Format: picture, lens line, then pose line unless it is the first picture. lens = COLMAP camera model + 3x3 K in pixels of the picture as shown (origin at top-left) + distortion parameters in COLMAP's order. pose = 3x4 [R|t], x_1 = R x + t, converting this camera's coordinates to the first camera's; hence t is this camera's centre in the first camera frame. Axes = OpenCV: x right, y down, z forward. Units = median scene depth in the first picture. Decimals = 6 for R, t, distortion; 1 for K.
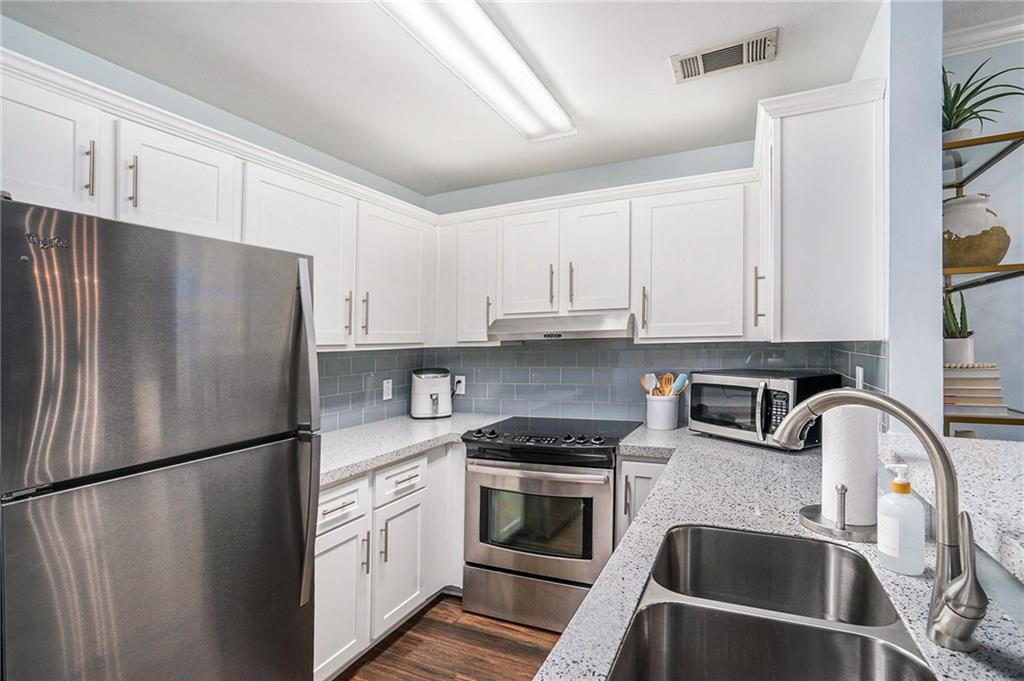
lens RADIAL K [[456.4, 0, 499.8], [0, 456.4, 340.4], [0, 0, 1]] dist [-0.016315, 0.000503]
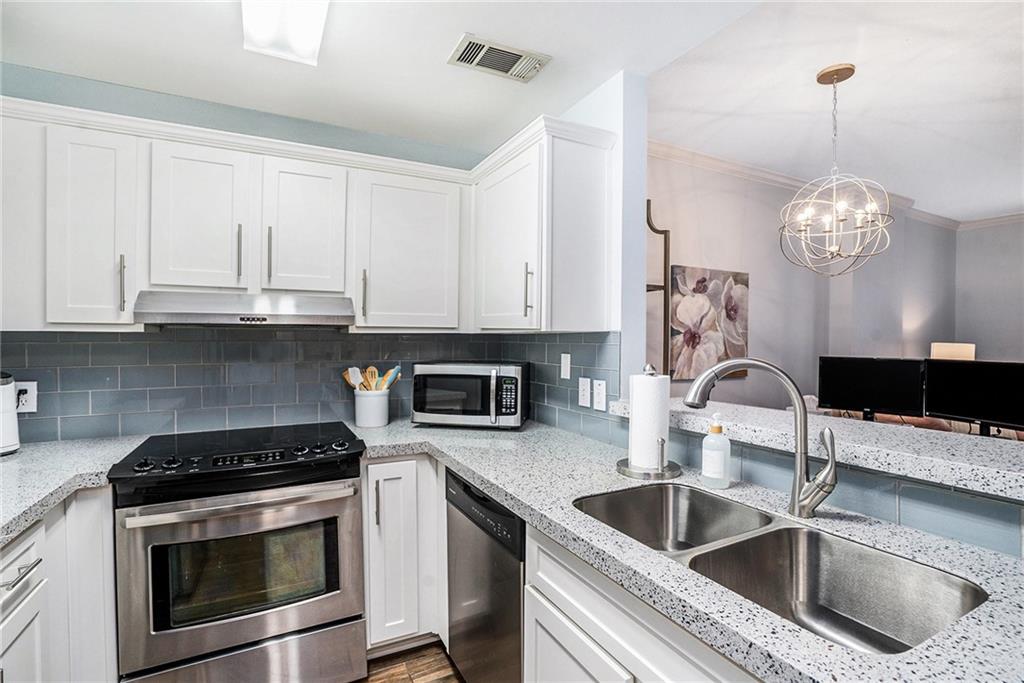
lens RADIAL K [[479.3, 0, 512.0], [0, 479.3, 341.5], [0, 0, 1]] dist [-0.015869, 0.000810]
pose [[0.645974, 0.014341, 0.763224, -0.225508], [-0.019837, 0.999801, -0.001997, 0.021154], [-0.763101, -0.013850, 0.646130, 0.177307]]
